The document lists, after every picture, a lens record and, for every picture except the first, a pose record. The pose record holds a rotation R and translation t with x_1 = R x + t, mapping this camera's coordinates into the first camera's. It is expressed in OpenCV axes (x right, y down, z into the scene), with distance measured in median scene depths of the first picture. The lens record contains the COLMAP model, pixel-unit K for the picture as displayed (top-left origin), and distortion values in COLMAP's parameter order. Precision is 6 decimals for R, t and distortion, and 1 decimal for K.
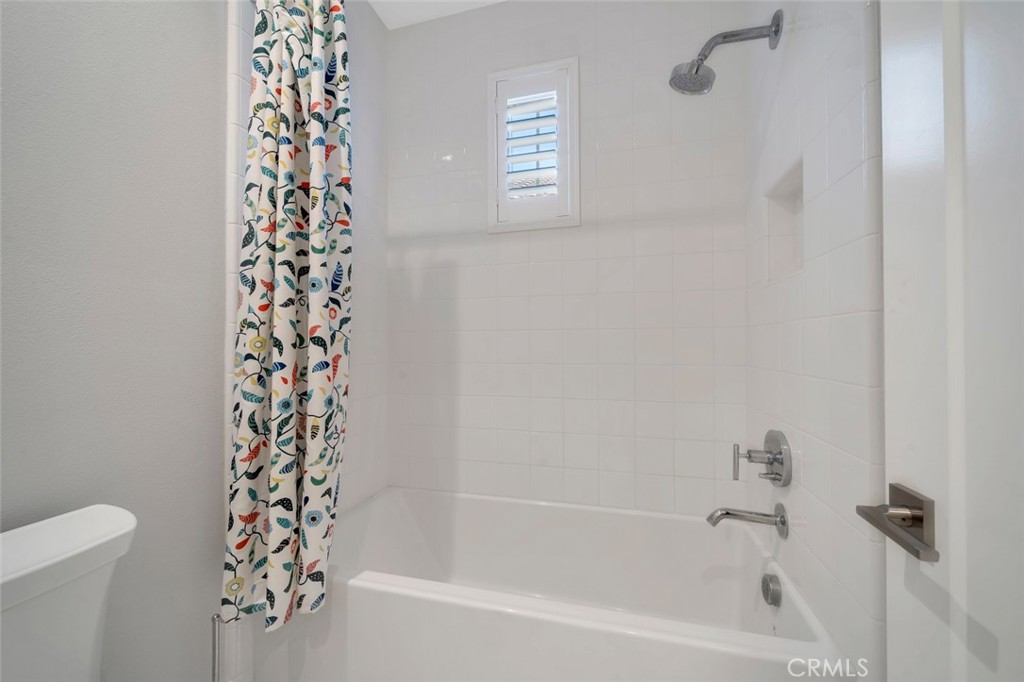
lens RADIAL K [[411.6, 0, 508.8], [0, 411.6, 340.9], [0, 0, 1]] dist [0.003457, -0.000812]
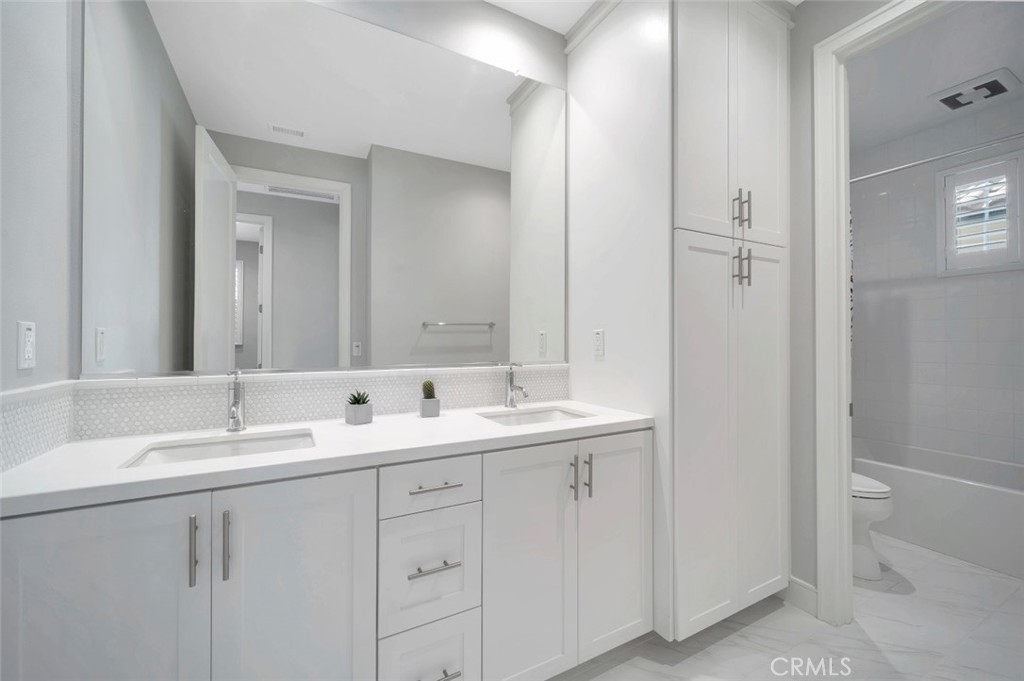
lens RADIAL K [[414.0, 0, 504.8], [0, 414.0, 341.4], [0, 0, 1]] dist [0.003954, -0.001963]
pose [[0.675867, -0.000517, -0.737023, 0.001197], [0.004102, 0.999987, 0.003061, -0.036171], [0.737012, -0.005092, 0.675860, -1.218219]]
